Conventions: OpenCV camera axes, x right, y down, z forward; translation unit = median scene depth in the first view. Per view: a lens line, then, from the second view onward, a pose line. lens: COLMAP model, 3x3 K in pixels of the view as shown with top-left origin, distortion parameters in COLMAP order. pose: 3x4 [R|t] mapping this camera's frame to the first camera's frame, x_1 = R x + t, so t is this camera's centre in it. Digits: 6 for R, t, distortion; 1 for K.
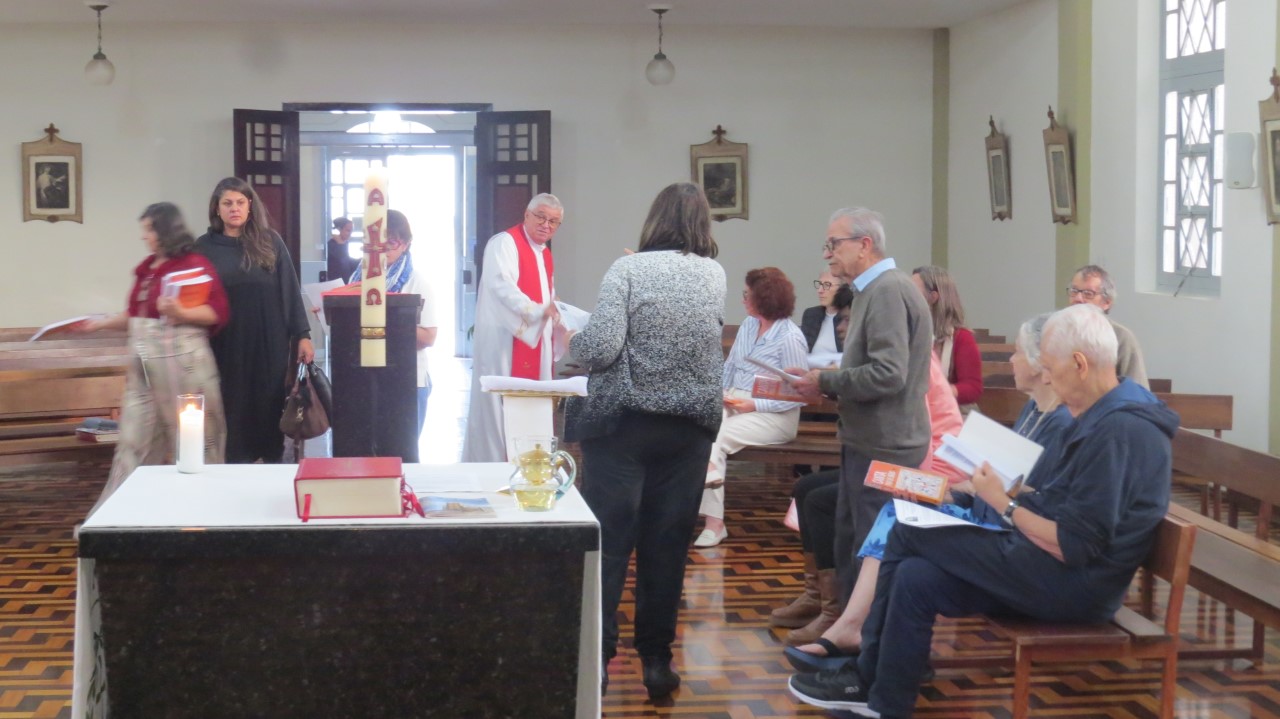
lens RADIAL K [[2269.6, 0, 640.1], [0, 2269.6, 359.8], [0, 0, 1]] dist [-0.037185, 0.000000]
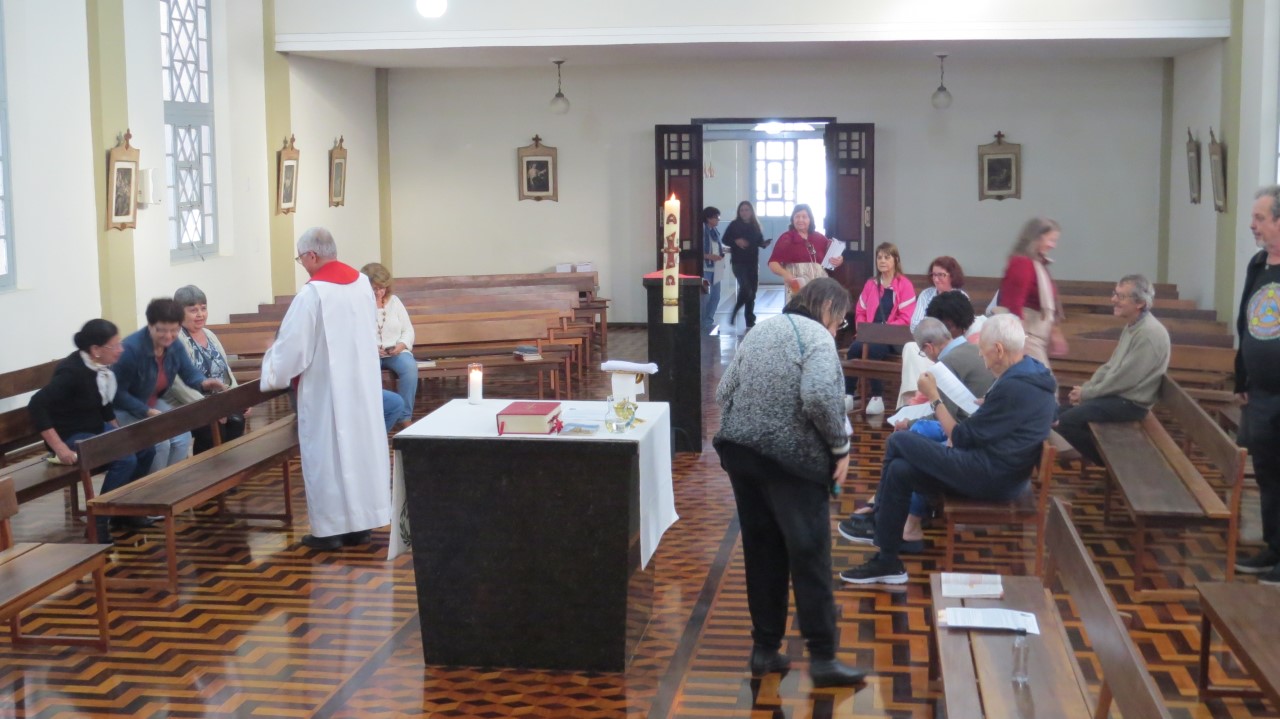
lens RADIAL K [[1780.2, 0, 639.1], [0, 1780.2, 357.8], [0, 0, 1]] dist [0.028645, 0.000000]
pose [[0.971662, 0.022850, -0.235266, 0.083124], [-0.010823, 0.998574, 0.052285, -0.019880], [0.236126, -0.048257, 0.970524, -0.125010]]
